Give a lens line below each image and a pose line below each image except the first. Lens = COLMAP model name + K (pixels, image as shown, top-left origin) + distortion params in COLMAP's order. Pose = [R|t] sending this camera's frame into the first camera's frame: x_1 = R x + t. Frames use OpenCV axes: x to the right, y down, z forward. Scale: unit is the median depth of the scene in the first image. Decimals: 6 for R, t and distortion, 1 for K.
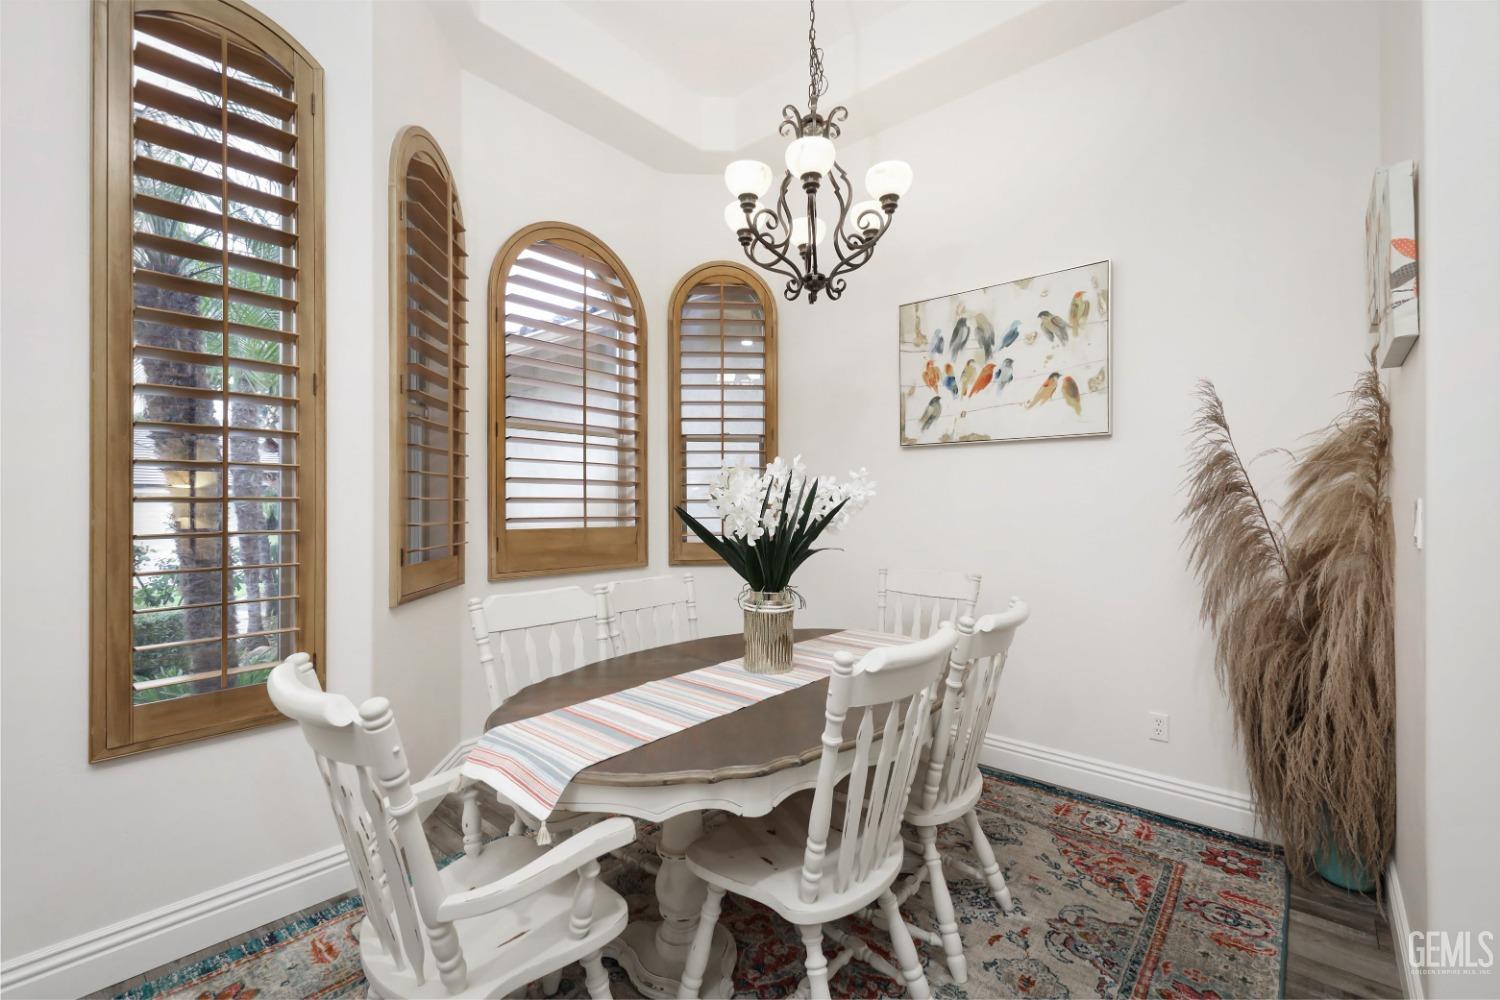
lens RADIAL K [[640.5, 0, 750.0], [0, 640.5, 500.0], [0, 0, 1]] dist [-0.000491, -0.000224]
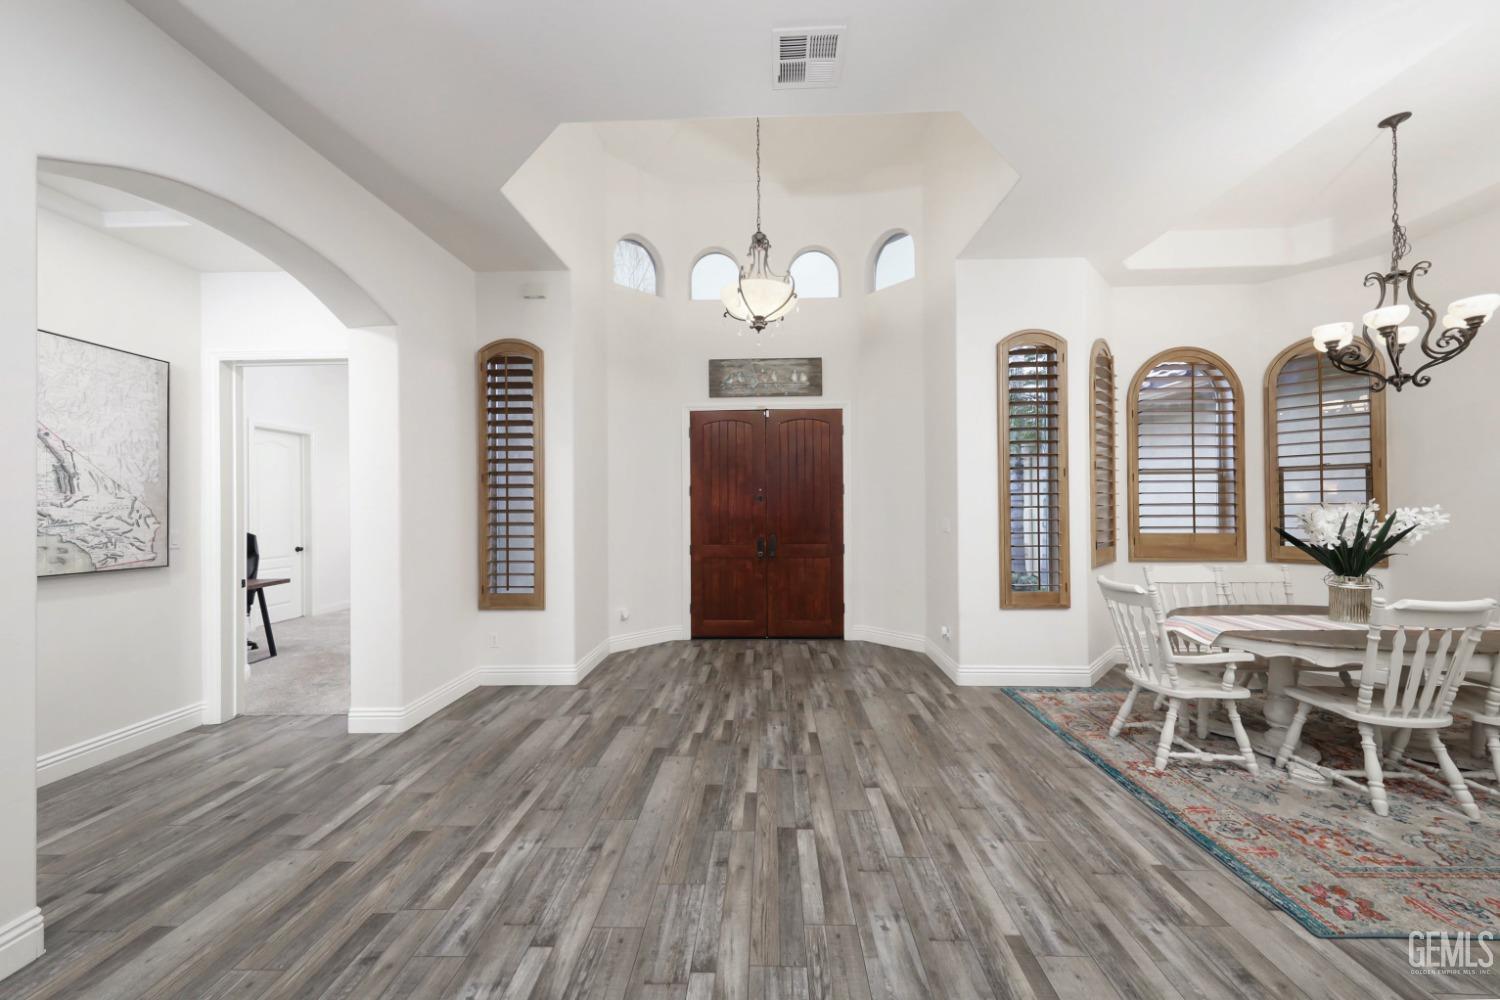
lens RADIAL K [[537.0, 0, 756.5], [0, 537.0, 504.6], [0, 0, 1]] dist [0.002282, 0.000099]
pose [[0.640653, -0.005208, -0.767813, 0.079676], [0.011578, 0.999929, 0.002878, -0.048781], [0.767744, -0.010734, 0.640667, -0.757799]]
